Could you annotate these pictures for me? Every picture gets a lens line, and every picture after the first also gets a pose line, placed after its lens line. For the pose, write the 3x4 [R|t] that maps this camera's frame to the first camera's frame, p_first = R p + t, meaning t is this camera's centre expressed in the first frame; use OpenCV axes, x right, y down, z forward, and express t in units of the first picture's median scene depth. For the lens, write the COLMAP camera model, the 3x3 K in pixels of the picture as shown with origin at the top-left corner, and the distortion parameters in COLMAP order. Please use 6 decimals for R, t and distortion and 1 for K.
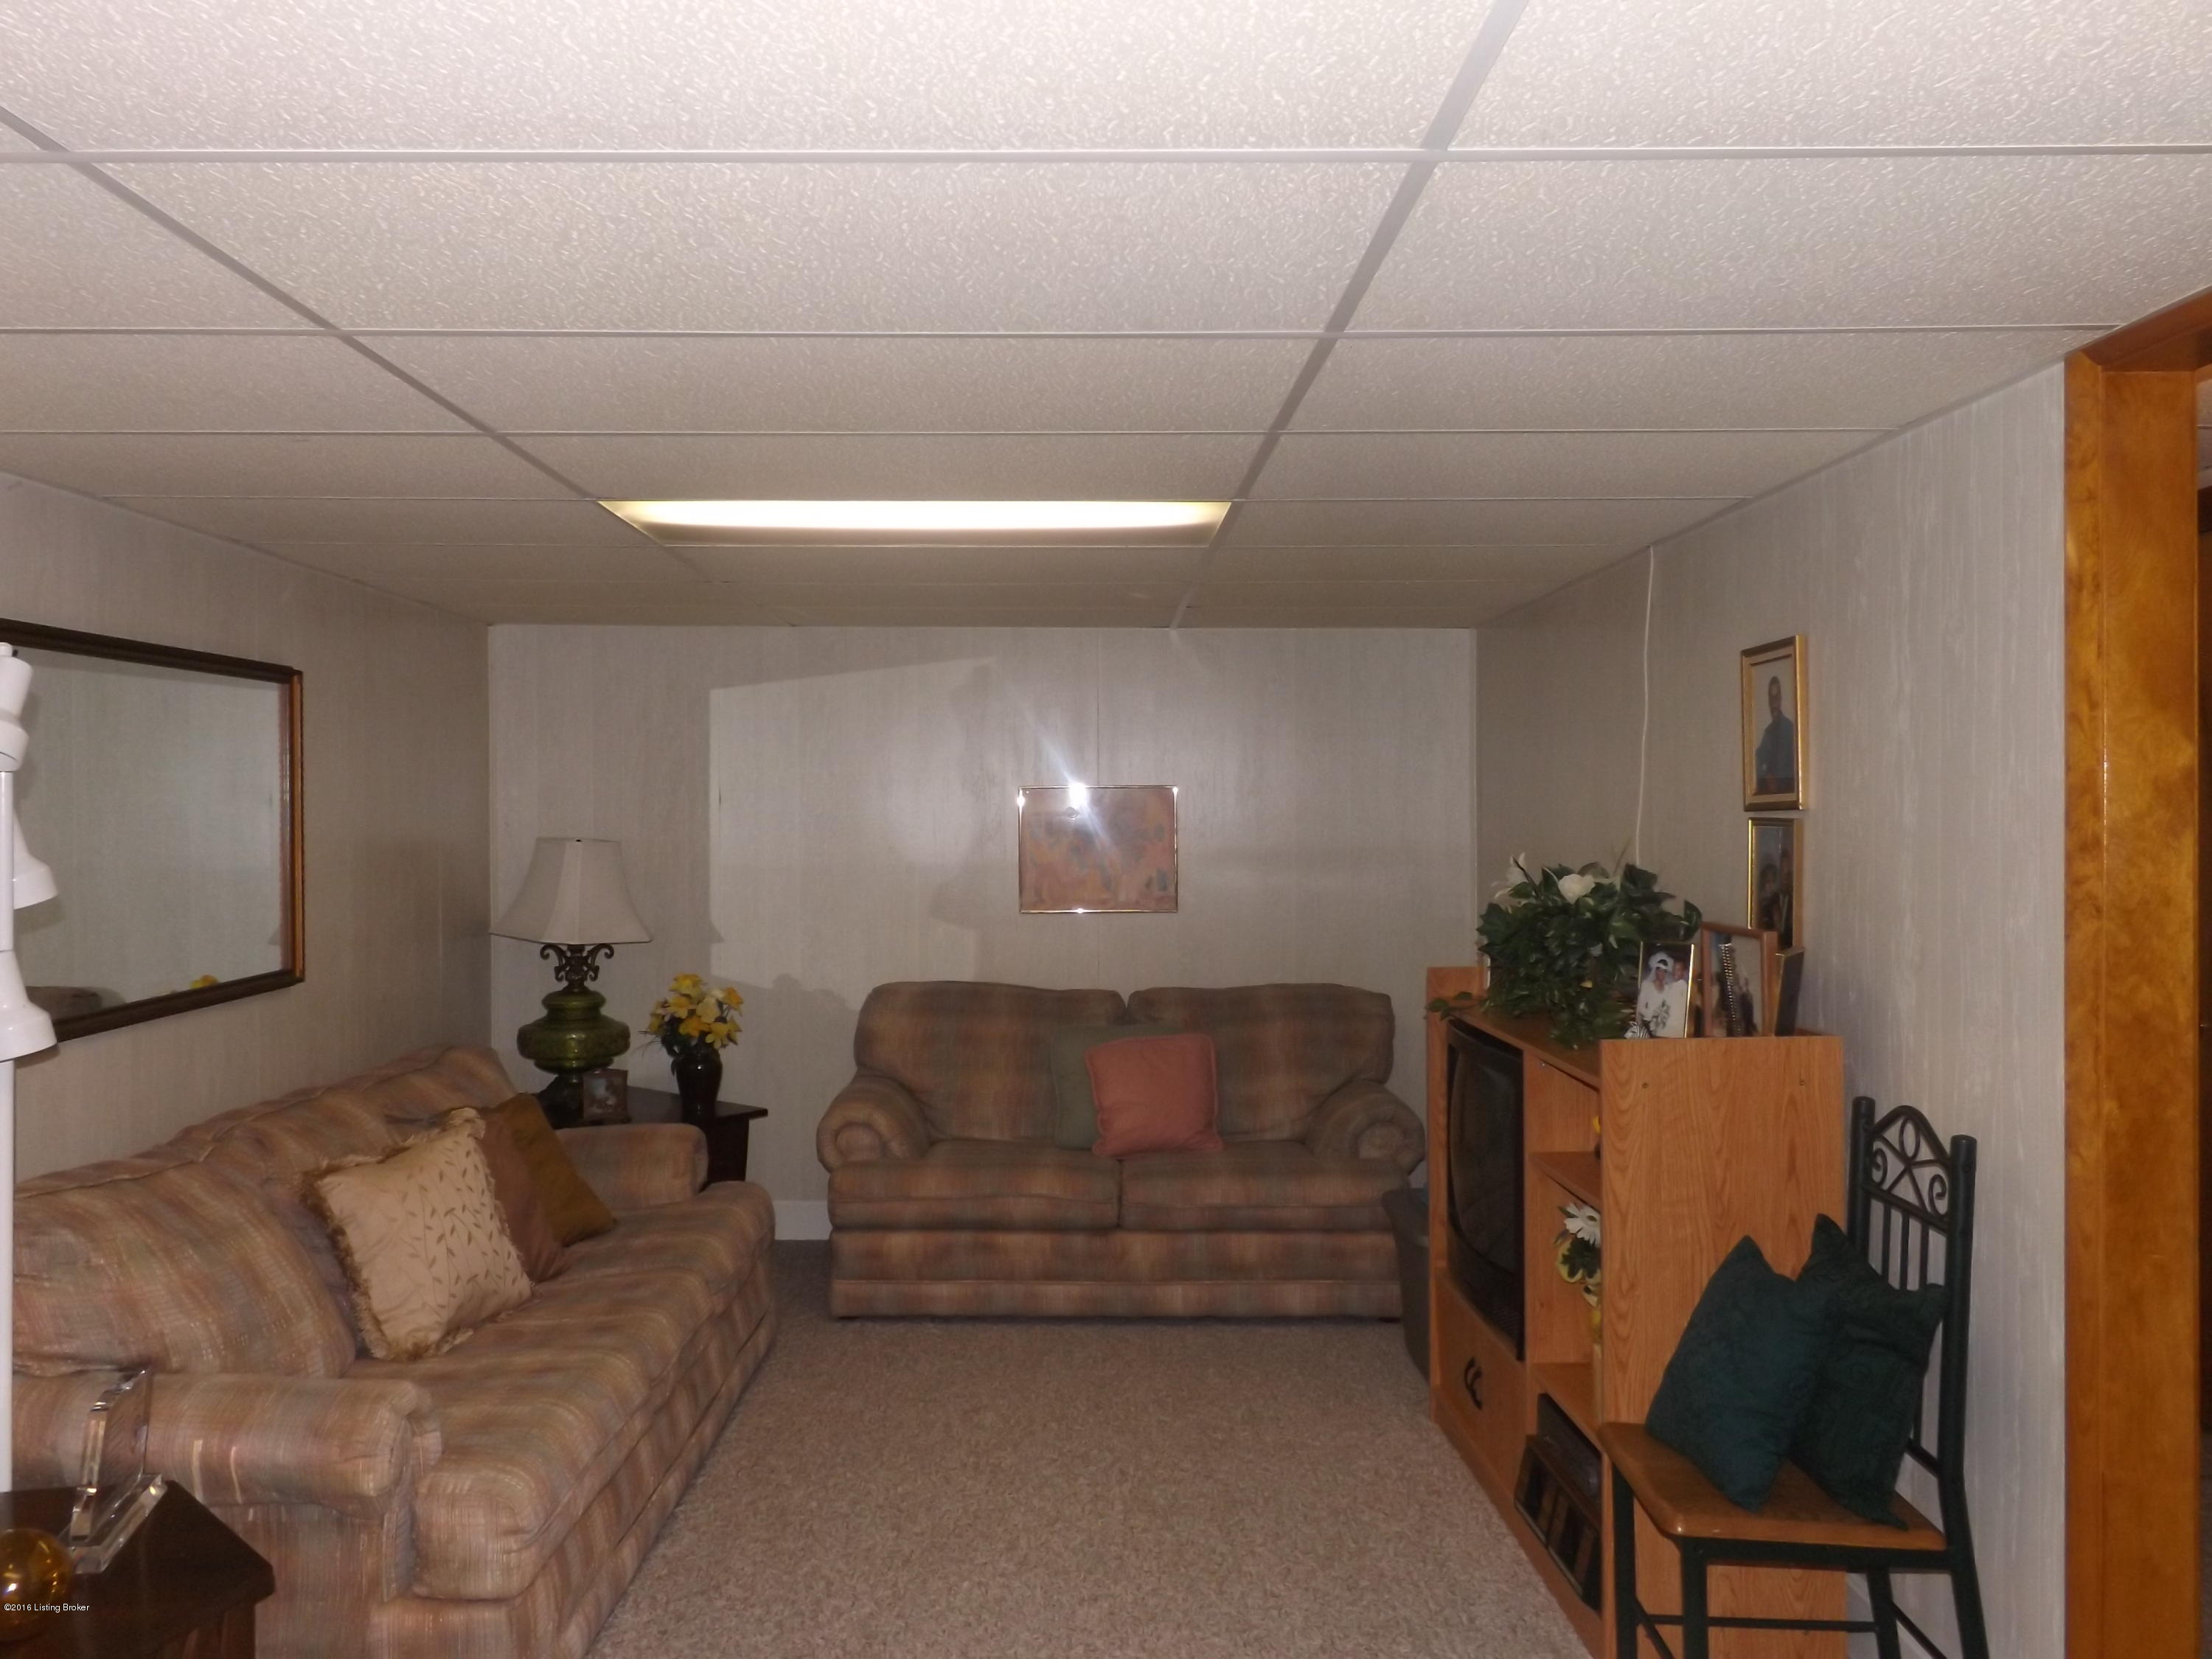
lens RADIAL K [[1798.9, 0, 1106.0], [0, 1798.9, 829.5], [0, 0, 1]] dist [-0.006706, -0.001484]
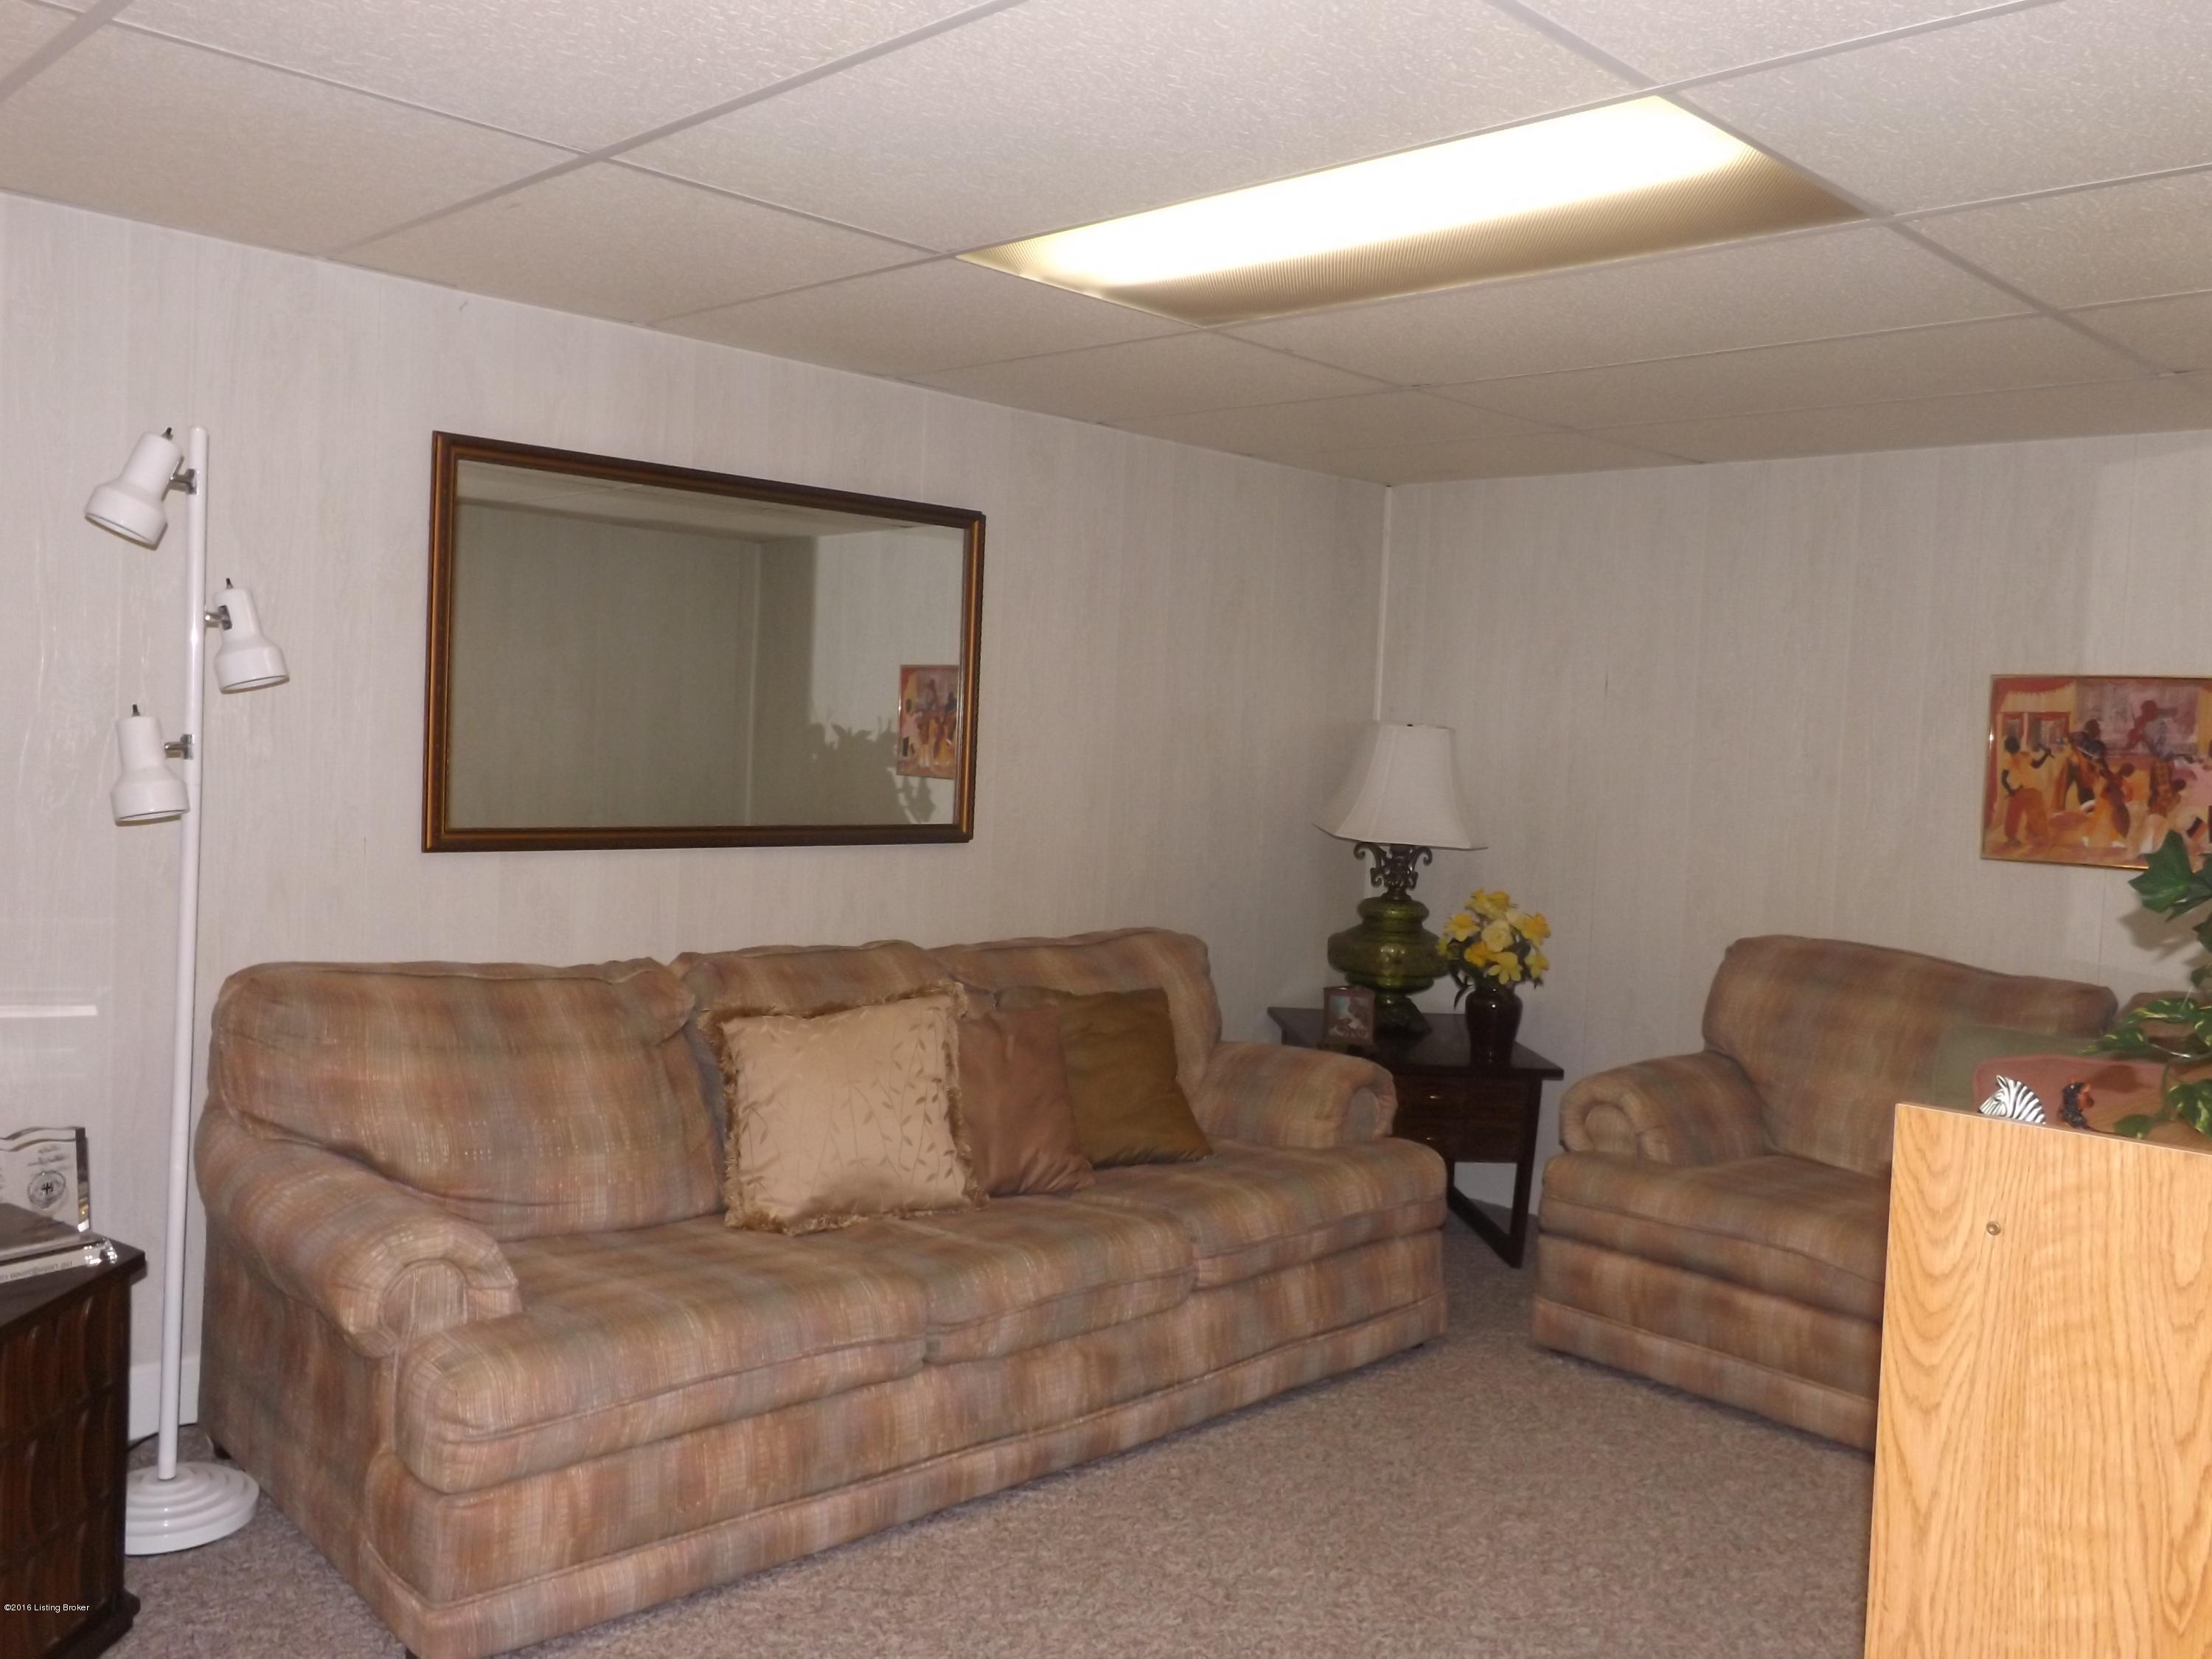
lens RADIAL K [[1818.3, 0, 1105.6], [0, 1818.3, 807.9], [0, 0, 1]] dist [0.001878, -0.004245]
pose [[0.695834, 0.067452, -0.715028, 0.263883], [-0.057941, 0.997607, 0.037723, 0.023497], [0.715862, 0.015181, 0.698077, 0.322454]]
